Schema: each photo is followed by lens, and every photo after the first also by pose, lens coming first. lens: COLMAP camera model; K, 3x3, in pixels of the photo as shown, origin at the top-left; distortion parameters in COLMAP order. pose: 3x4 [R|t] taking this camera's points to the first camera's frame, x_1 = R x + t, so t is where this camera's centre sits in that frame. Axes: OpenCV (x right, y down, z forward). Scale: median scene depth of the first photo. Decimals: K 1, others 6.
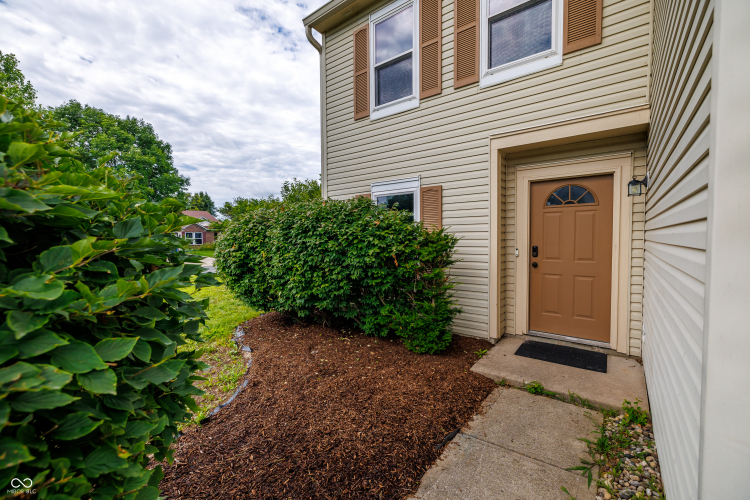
lens RADIAL K [[317.6, 0, 377.2], [0, 317.6, 248.2], [0, 0, 1]] dist [0.011556, -0.000419]
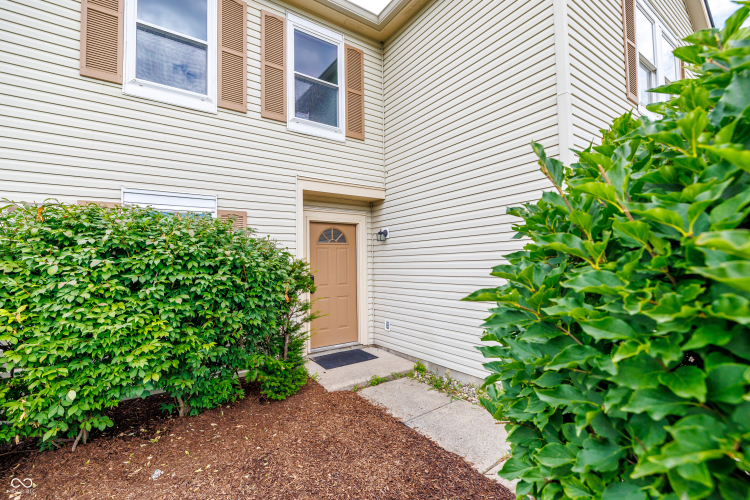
lens RADIAL K [[337.5, 0, 376.9], [0, 337.5, 249.6], [0, 0, 1]] dist [0.004315, 0.000367]
pose [[0.293093, 0.042448, 0.955141, -0.683304], [0.053088, 0.996750, -0.060588, -0.015087], [-0.954609, 0.068464, 0.289887, 0.430622]]
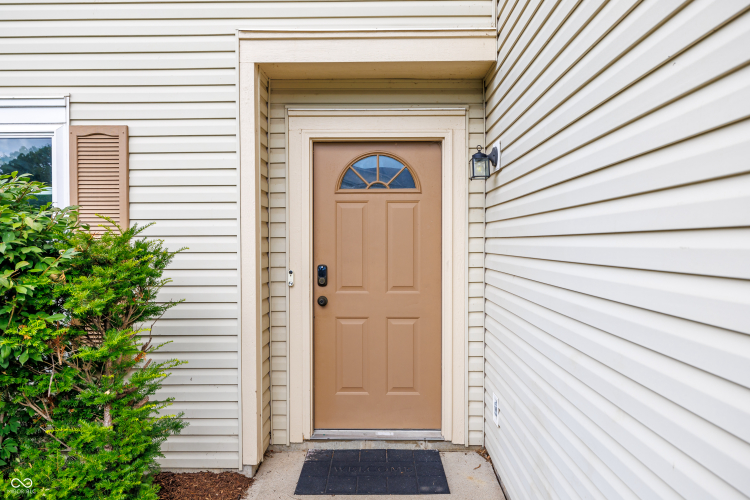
lens RADIAL K [[538.8, 0, 377.6], [0, 538.8, 248.7], [0, 0, 1]] dist [-0.002804, 0.010968]
pose [[0.802509, -0.002043, 0.596637, 0.047311], [0.018004, 0.999622, -0.020793, -0.014566], [-0.596369, 0.027429, 0.802242, 0.259980]]
